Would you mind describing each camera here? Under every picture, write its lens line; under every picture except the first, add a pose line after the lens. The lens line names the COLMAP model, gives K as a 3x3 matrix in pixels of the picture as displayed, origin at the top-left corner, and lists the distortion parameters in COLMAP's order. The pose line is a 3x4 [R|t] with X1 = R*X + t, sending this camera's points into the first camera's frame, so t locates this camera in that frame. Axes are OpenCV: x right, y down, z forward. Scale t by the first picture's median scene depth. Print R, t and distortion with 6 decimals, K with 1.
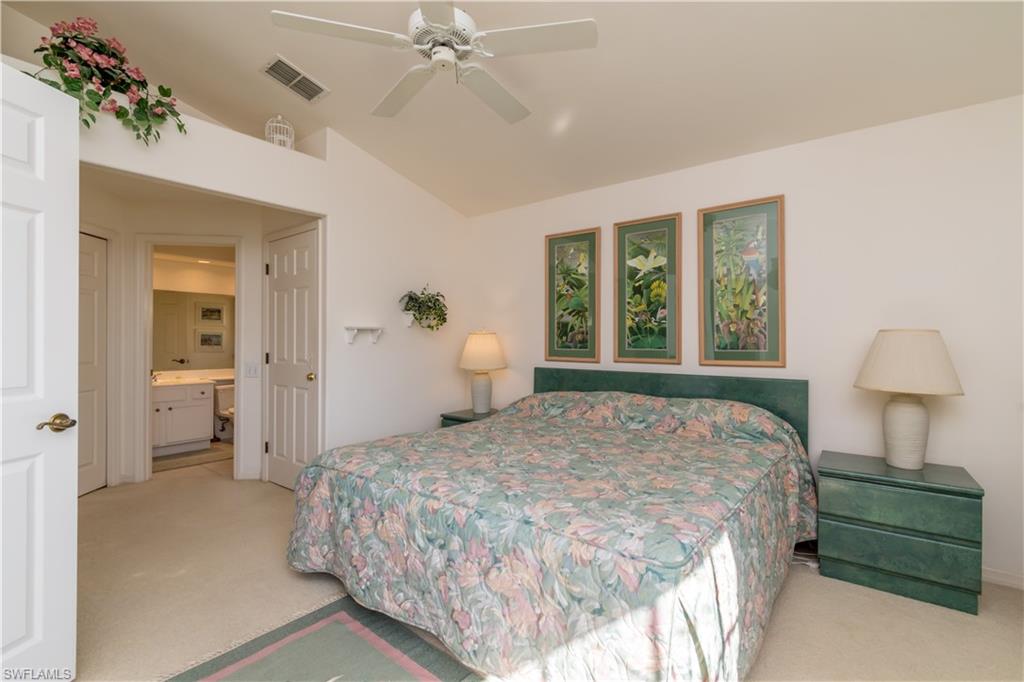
lens RADIAL K [[466.5, 0, 512.0], [0, 466.5, 341.0], [0, 0, 1]] dist [0.003870, 0.000178]
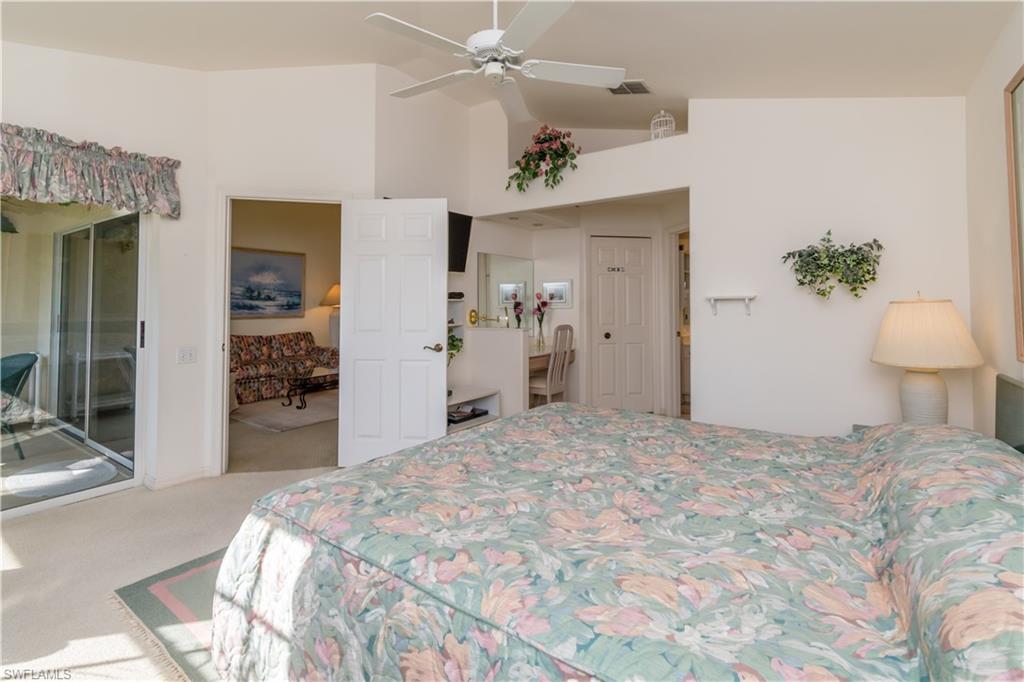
lens RADIAL K [[474.2, 0, 515.8], [0, 474.2, 303.0], [0, 0, 1]] dist [0.000944, -0.000015]
pose [[0.063520, -0.004627, -0.997970, 0.837170], [0.002837, 0.999986, -0.004456, -0.020370], [0.997977, -0.002548, 0.063532, 0.787436]]
